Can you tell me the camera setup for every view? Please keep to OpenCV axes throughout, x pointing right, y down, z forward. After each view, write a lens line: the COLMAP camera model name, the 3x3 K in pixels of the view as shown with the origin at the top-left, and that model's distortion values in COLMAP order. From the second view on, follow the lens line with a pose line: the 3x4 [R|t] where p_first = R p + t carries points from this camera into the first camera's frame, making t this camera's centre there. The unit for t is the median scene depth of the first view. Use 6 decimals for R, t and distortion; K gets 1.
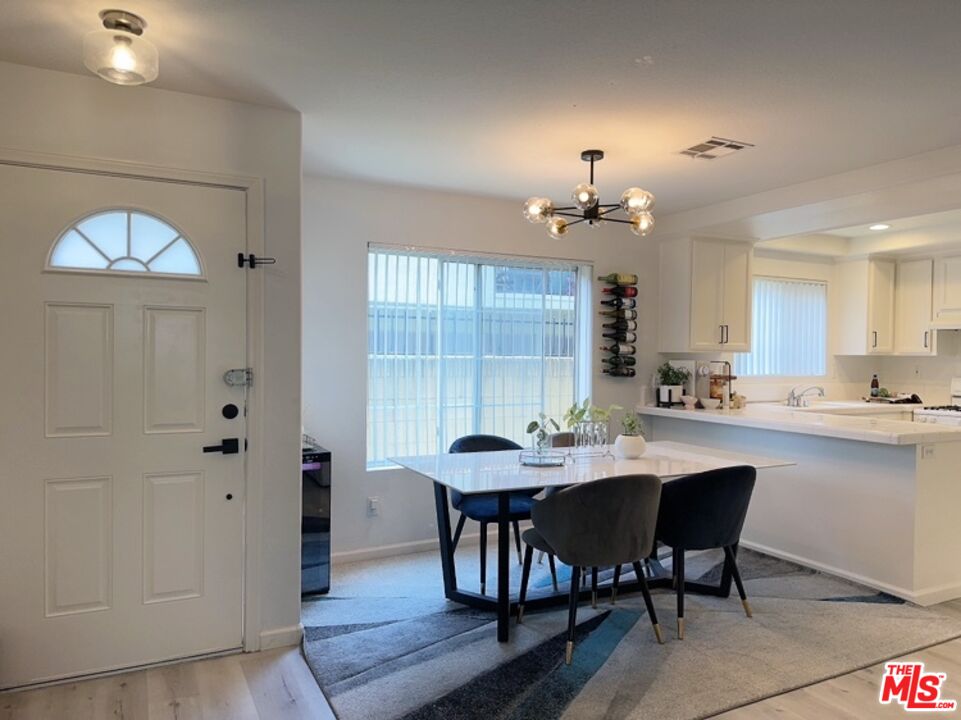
lens RADIAL K [[674.7, 0, 476.6], [0, 674.7, 364.8], [0, 0, 1]] dist [0.059916, -0.078258]
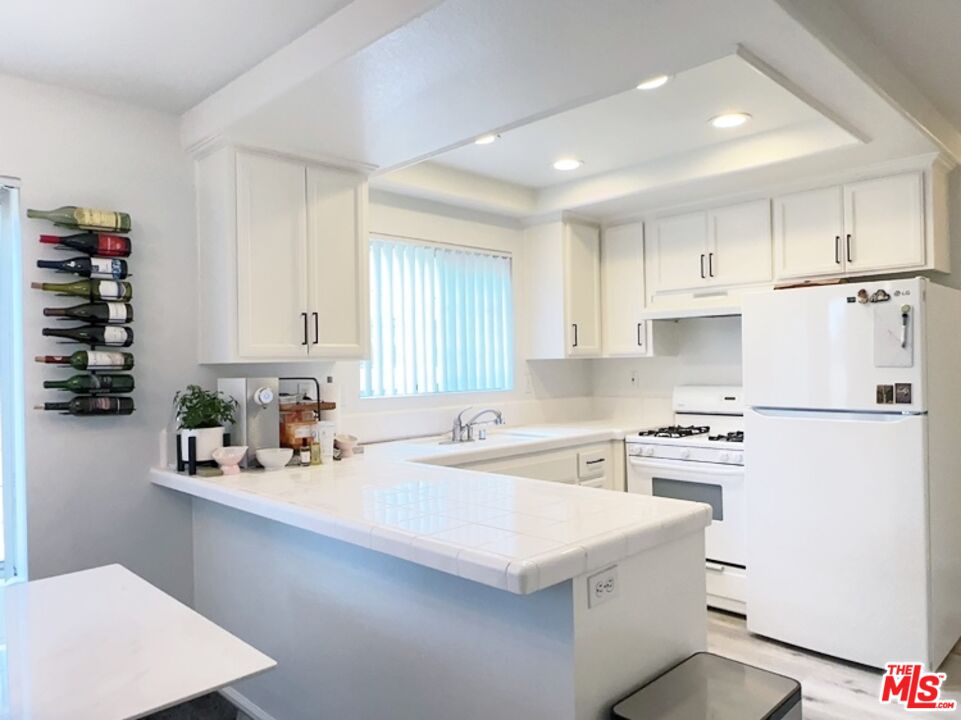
lens RADIAL K [[674.7, 0, 476.7], [0, 674.7, 357.3], [0, 0, 1]] dist [0.059916, -0.078258]
pose [[0.953784, -0.025520, 0.299407, 0.330932], [0.032522, 0.999301, -0.018425, -0.006804], [-0.298727, 0.027310, 0.953948, 0.439138]]
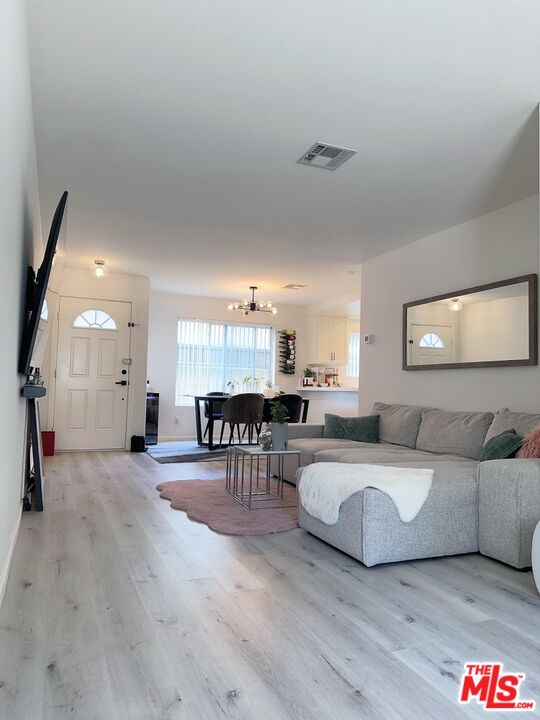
lens RADIAL K [[505.5, 0, 271.9], [0, 505.5, 363.6], [0, 0, 1]] dist [0.059916, -0.078258]
pose [[0.997729, 0.010857, -0.066482, 0.274084], [-0.015478, 0.997470, -0.069385, 0.104758], [0.065561, 0.070256, 0.995372, -0.747698]]
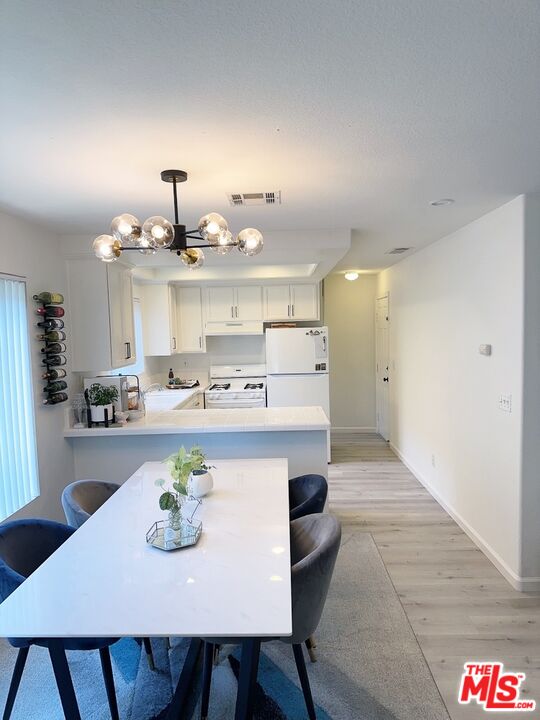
lens RADIAL K [[505.5, 0, 275.7], [0, 505.5, 362.0], [0, 0, 1]] dist [0.059916, -0.078258]
pose [[0.464220, -0.085606, 0.881573, -0.262755], [0.043929, 0.996319, 0.073616, -0.078020], [-0.884630, 0.004553, 0.466272, 0.405850]]
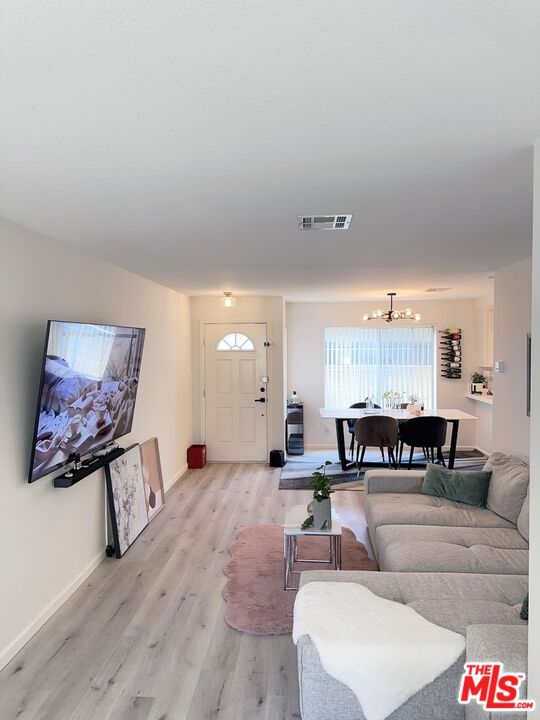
lens RADIAL K [[505.5, 0, 252.7], [0, 505.5, 362.4], [0, 0, 1]] dist [0.059916, -0.078258]
pose [[0.847633, -0.000890, -0.530583, 0.522981], [0.008130, 0.999903, 0.011310, -0.053944], [0.530521, -0.013901, 0.847558, -0.645587]]
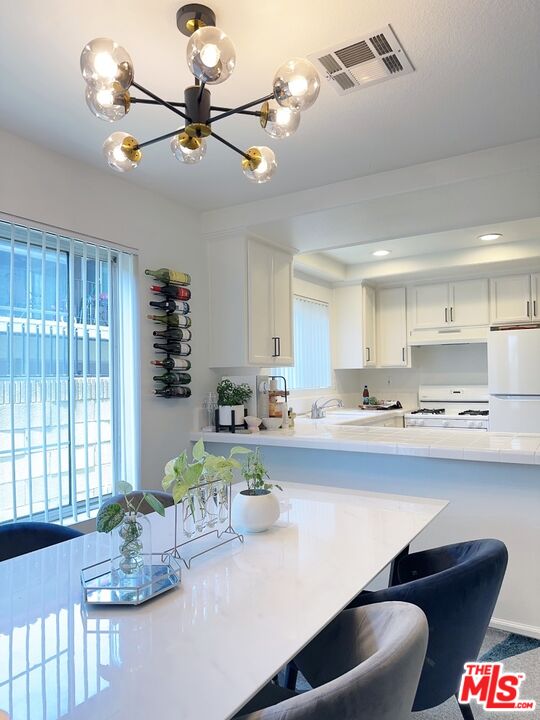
lens RADIAL K [[505.5, 0, 260.4], [0, 505.5, 369.5], [0, 0, 1]] dist [0.059916, -0.078258]
pose [[0.858338, -0.016604, 0.512816, -0.008254], [0.031619, 0.999288, -0.020568, -0.000631], [-0.512109, 0.033869, 0.858252, 0.430264]]
